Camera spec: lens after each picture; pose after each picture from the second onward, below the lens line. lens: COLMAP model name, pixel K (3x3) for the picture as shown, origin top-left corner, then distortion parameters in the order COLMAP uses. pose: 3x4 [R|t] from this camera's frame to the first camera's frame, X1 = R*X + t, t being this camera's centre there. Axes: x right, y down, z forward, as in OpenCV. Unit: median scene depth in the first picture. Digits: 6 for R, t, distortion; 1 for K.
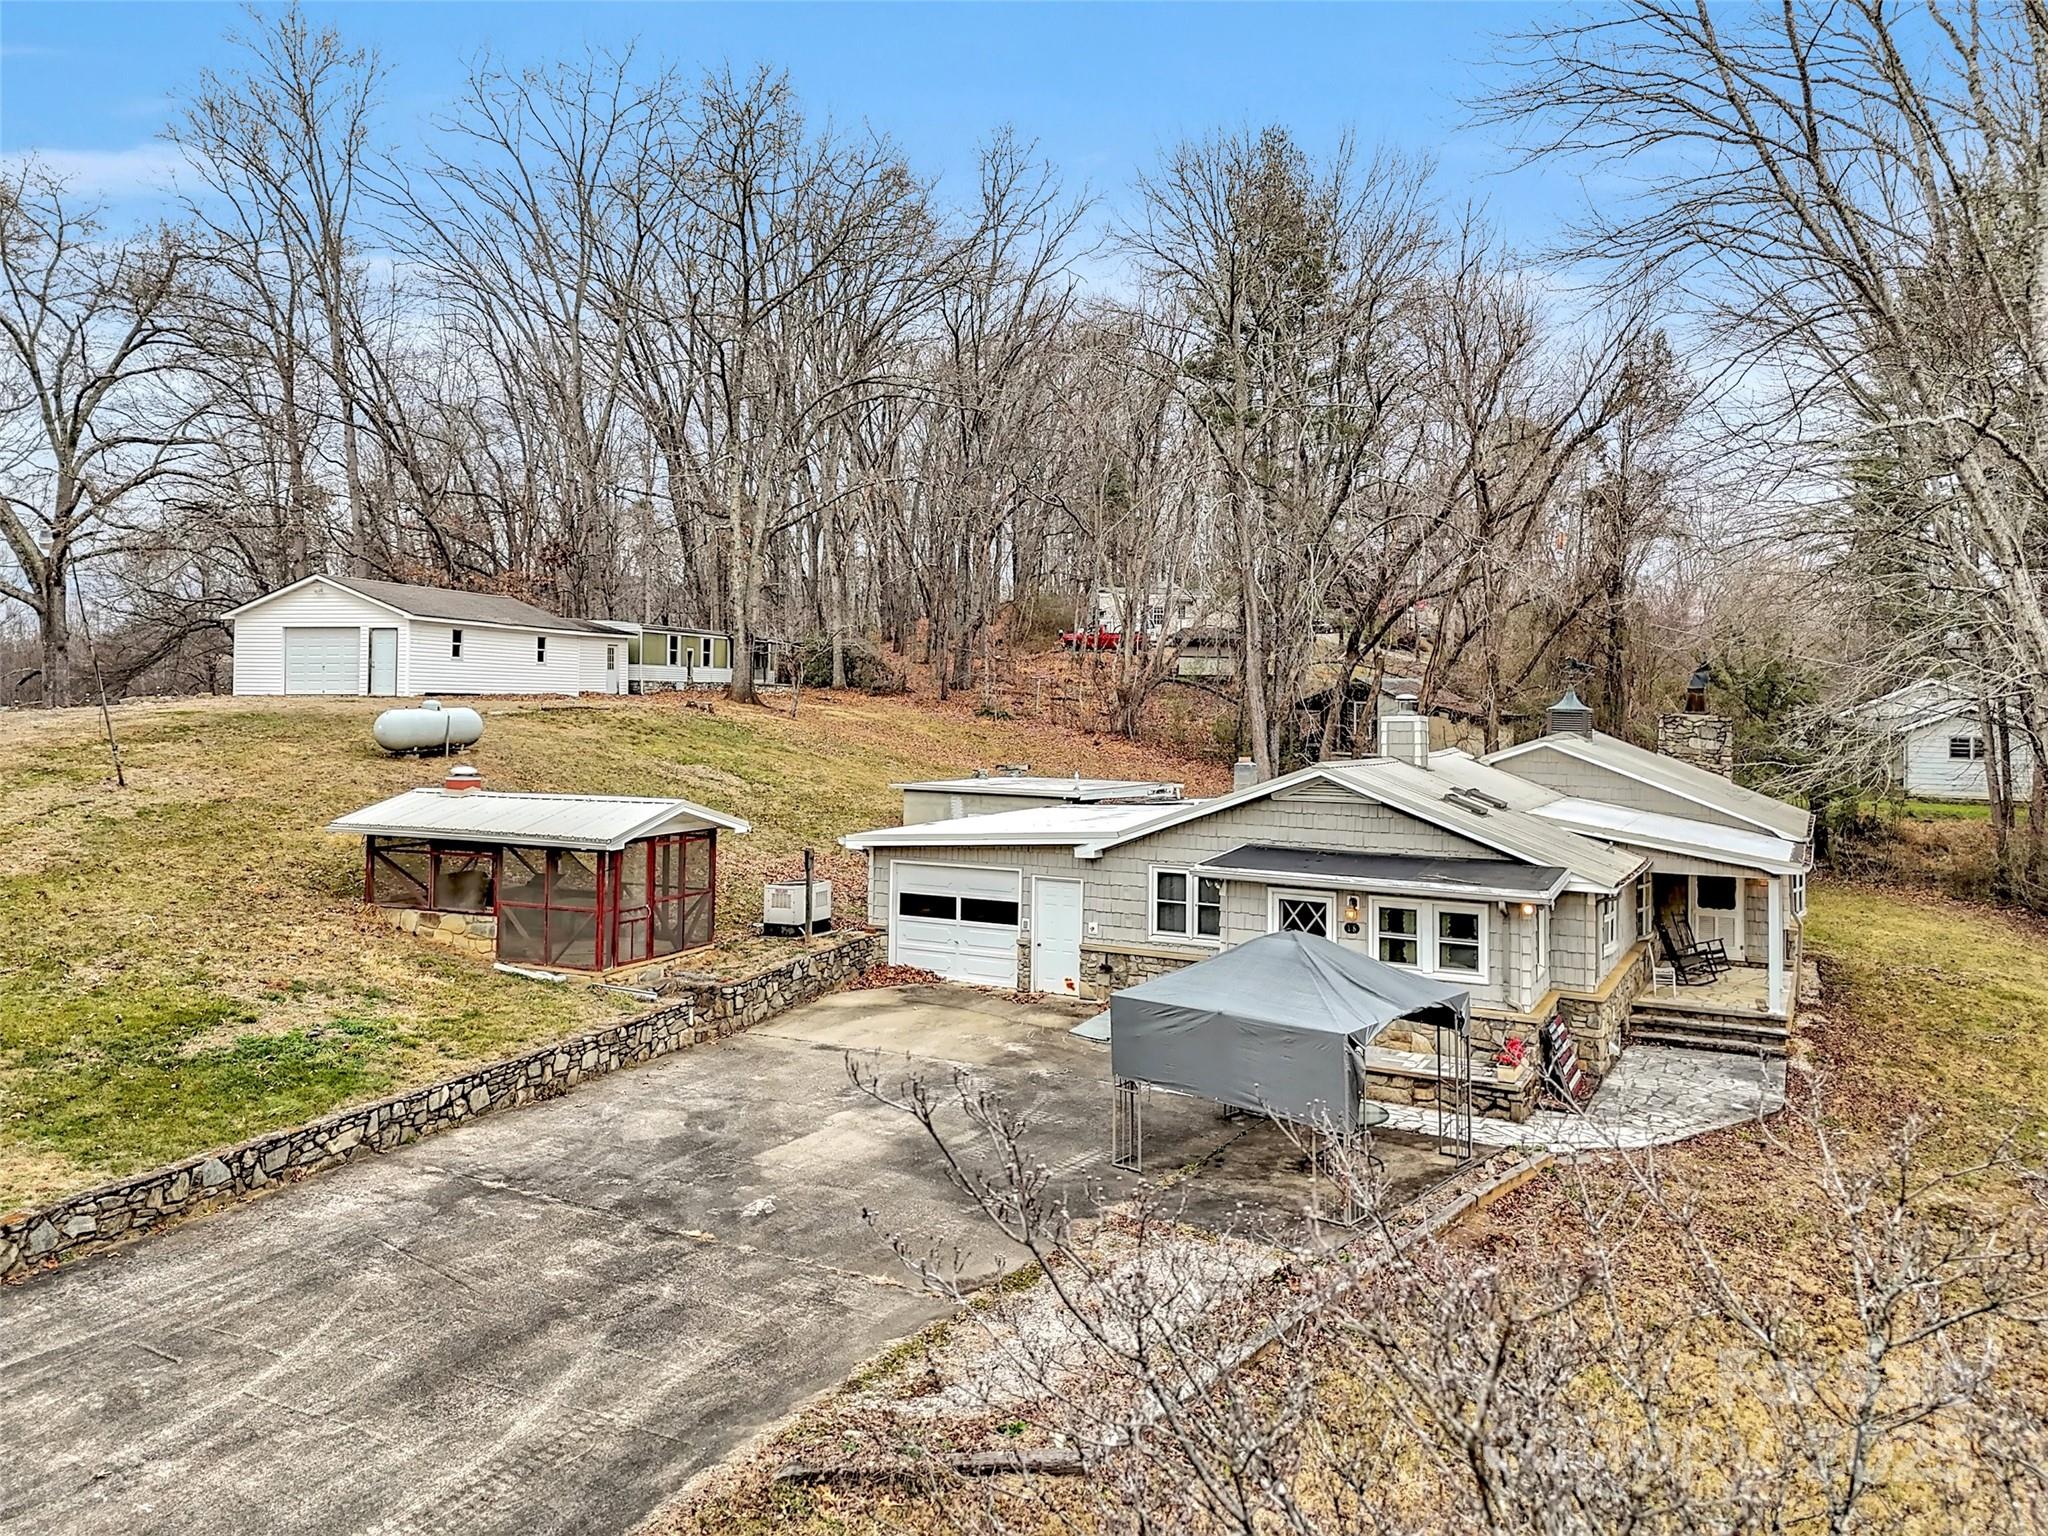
lens RADIAL K [[1624.3, 0, 1038.9], [0, 1624.3, 561.4], [0, 0, 1]] dist [0.083228, -0.059349]
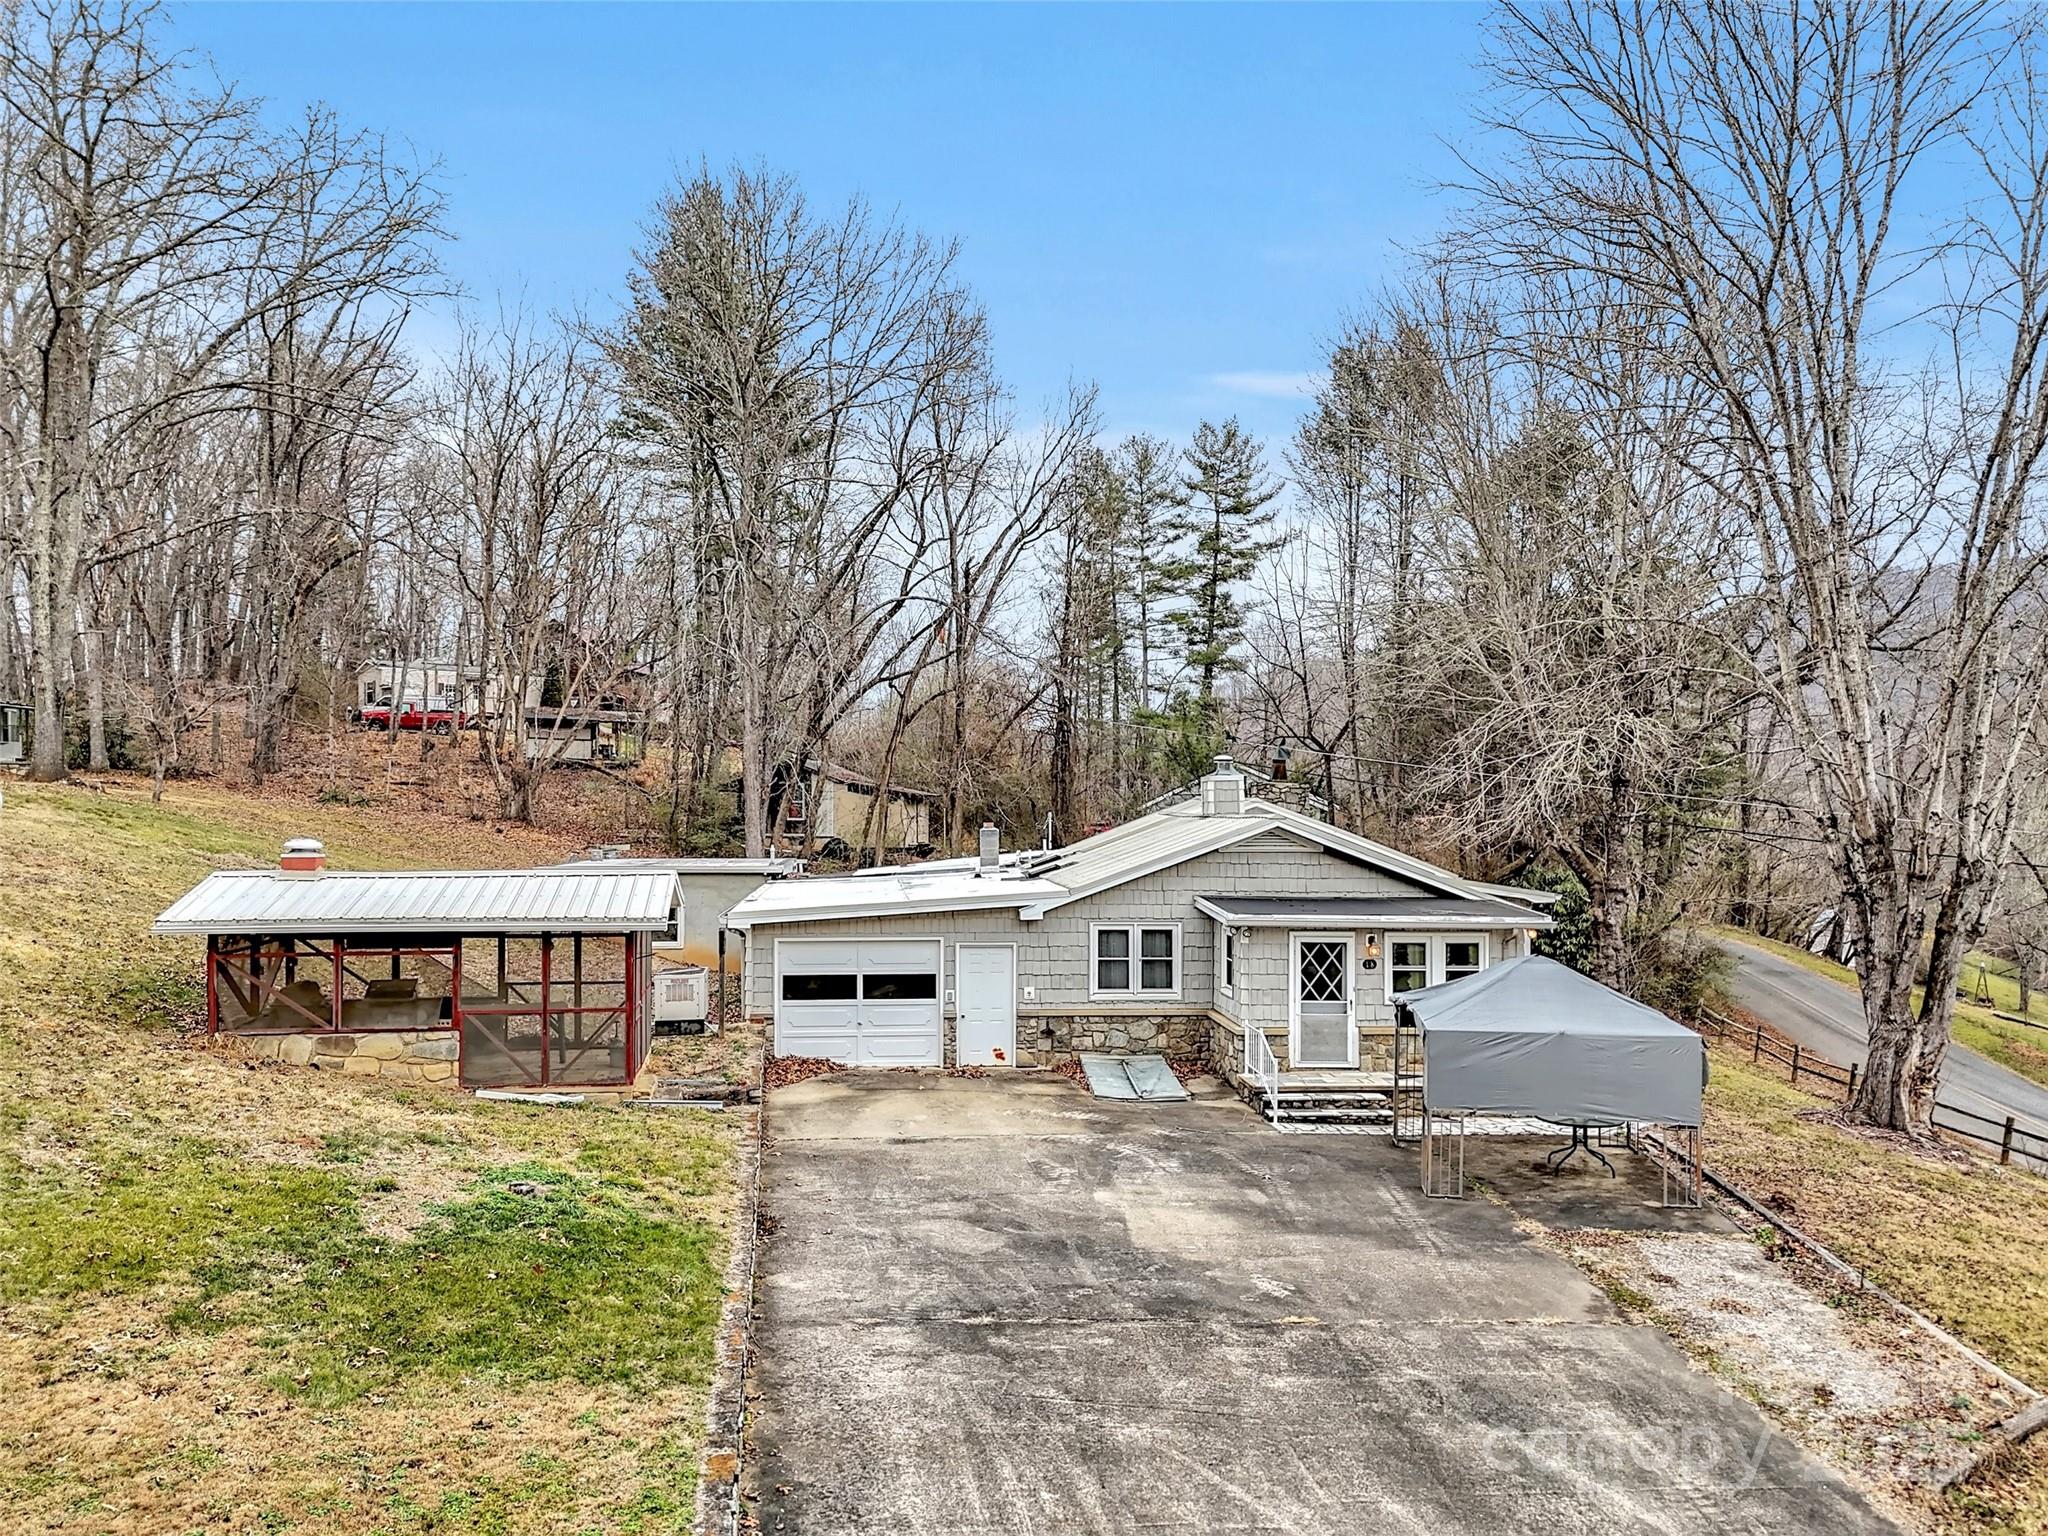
lens RADIAL K [[1605.6, 0, 1013.9], [0, 1605.6, 739.6], [0, 0, 1]] dist [0.080692, -0.065669]
pose [[0.820970, 0.014234, 0.570794, -0.536405], [-0.040105, 0.998658, 0.032780, 0.047995], [-0.569561, -0.049803, 0.820439, 0.249441]]
